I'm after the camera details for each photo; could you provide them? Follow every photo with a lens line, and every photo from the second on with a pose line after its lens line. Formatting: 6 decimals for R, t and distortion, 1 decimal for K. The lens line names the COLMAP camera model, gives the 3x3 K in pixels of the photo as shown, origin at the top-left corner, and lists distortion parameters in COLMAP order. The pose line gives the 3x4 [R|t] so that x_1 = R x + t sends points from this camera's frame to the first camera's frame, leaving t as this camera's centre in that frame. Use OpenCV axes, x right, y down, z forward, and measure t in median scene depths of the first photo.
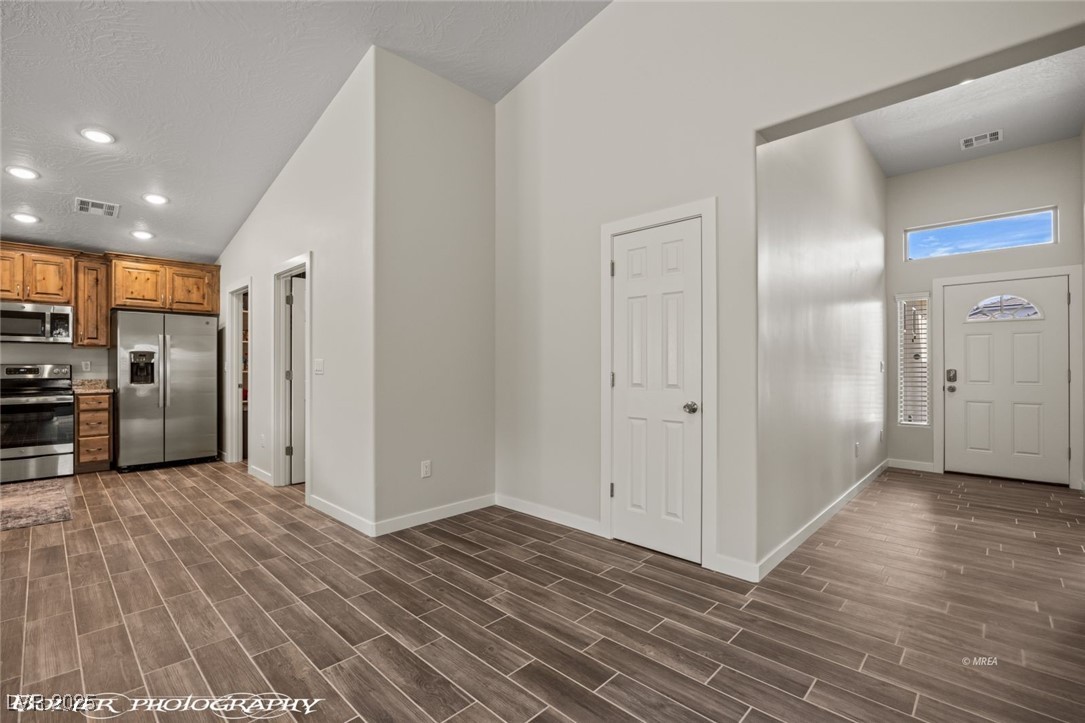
lens RADIAL K [[487.1, 0, 546.3], [0, 487.1, 360.5], [0, 0, 1]] dist [-0.002609, -0.001149]
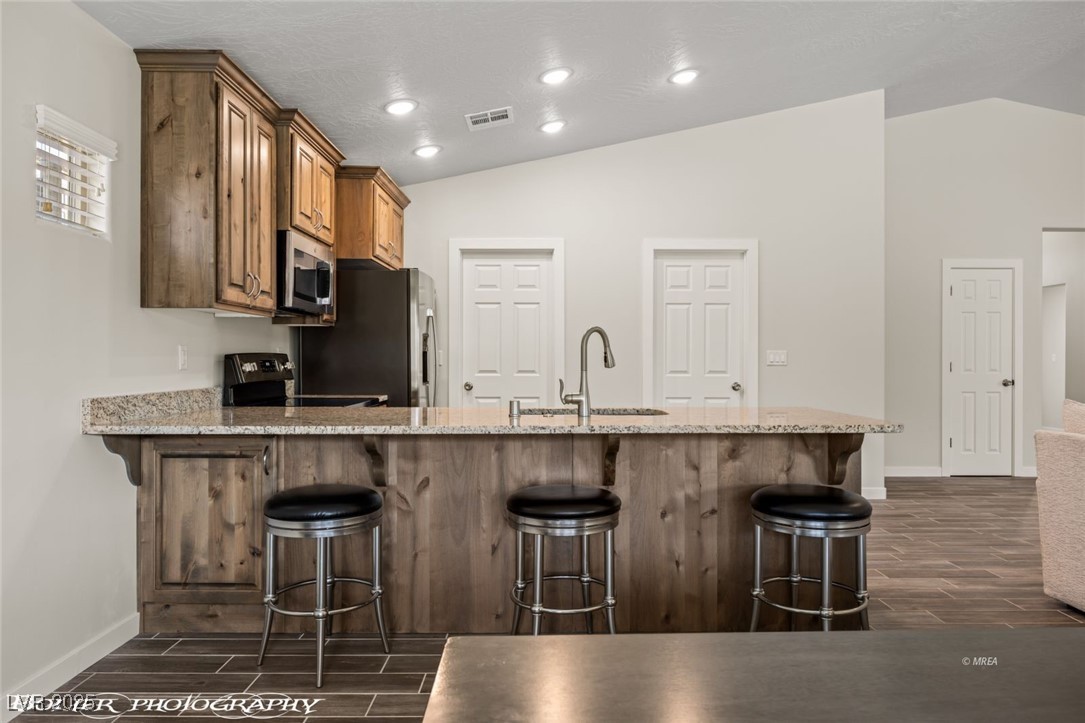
lens RADIAL K [[700.2, 0, 540.4], [0, 700.2, 361.0], [0, 0, 1]] dist [-0.007593, -0.000884]
pose [[0.715186, -0.003566, 0.698926, -1.454727], [-0.011858, 0.999781, 0.017235, -0.000779], [-0.698834, -0.020614, 0.714987, 0.239936]]
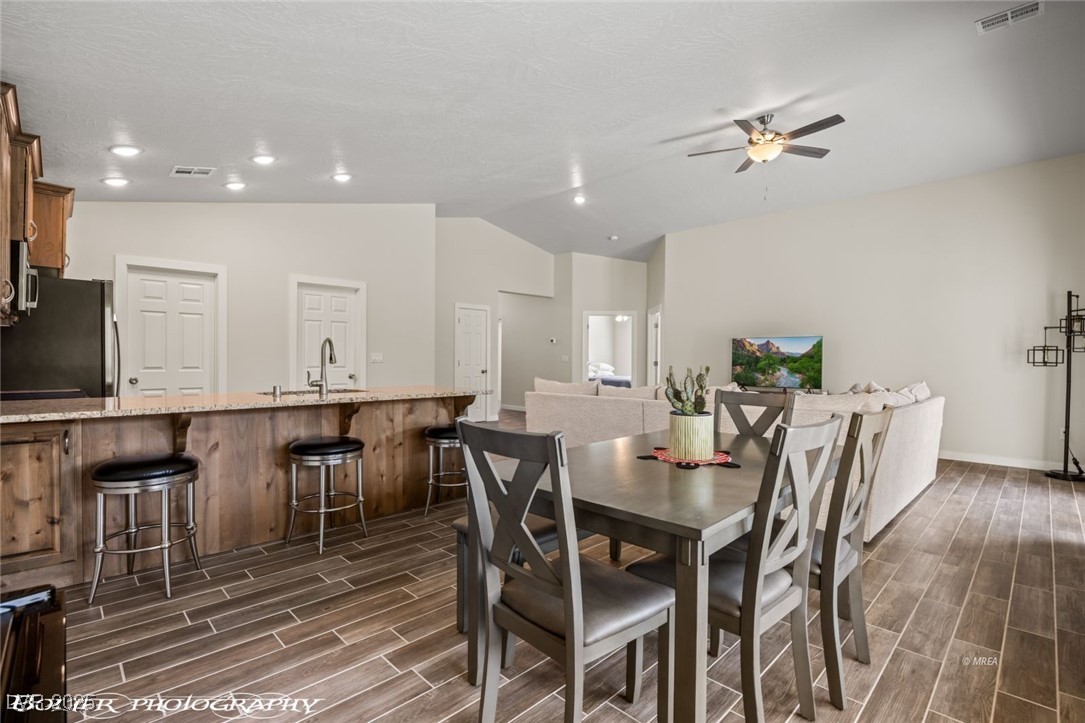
lens RADIAL K [[509.1, 0, 527.5], [0, 509.1, 360.3], [0, 0, 1]] dist [-0.013213, 0.002385]
pose [[0.041910, -0.004385, 0.999112, -1.705198], [-0.022162, 0.999740, 0.005317, 0.000490], [-0.998876, -0.022365, 0.041802, 0.341509]]
